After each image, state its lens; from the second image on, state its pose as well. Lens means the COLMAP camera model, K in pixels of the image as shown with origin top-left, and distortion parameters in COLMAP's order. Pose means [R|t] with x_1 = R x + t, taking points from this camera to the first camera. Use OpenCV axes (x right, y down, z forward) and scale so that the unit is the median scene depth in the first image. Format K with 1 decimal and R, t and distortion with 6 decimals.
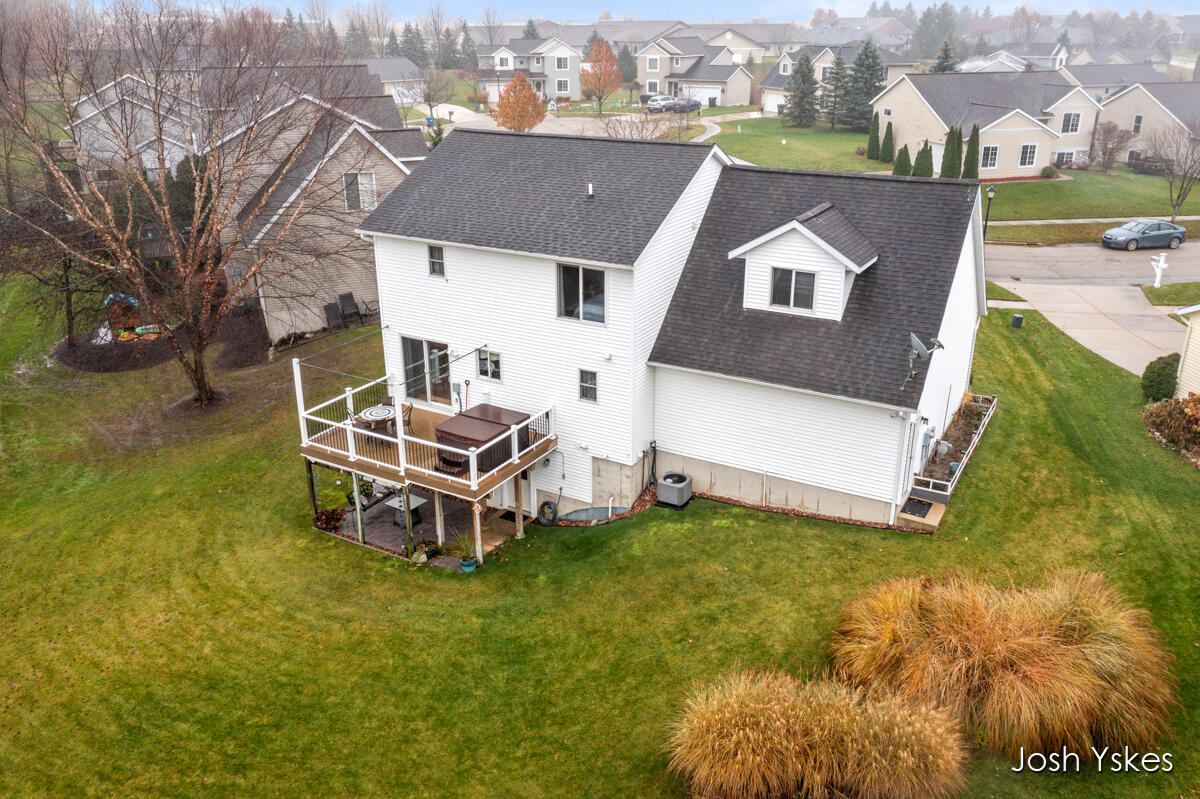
lens RADIAL K [[966.2, 0, 600.0], [0, 966.2, 399.5], [0, 0, 1]] dist [-0.005347, 0.004175]
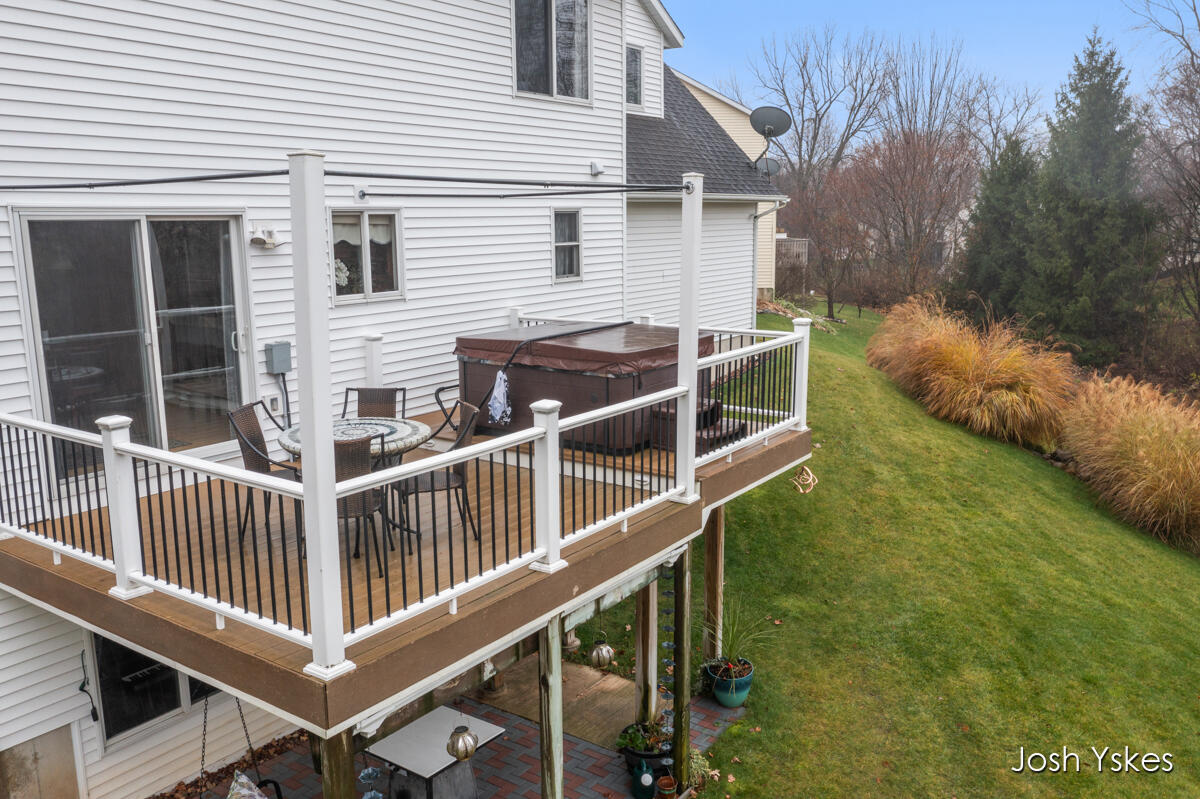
lens RADIAL K [[966.2, 0, 600.0], [0, 966.2, 399.5], [0, 0, 1]] dist [-0.005347, 0.004175]
pose [[0.075911, -0.184407, 0.979914, -0.470753], [0.371455, 0.917242, 0.143837, -0.006666], [-0.925343, 0.353075, 0.138128, 0.911861]]
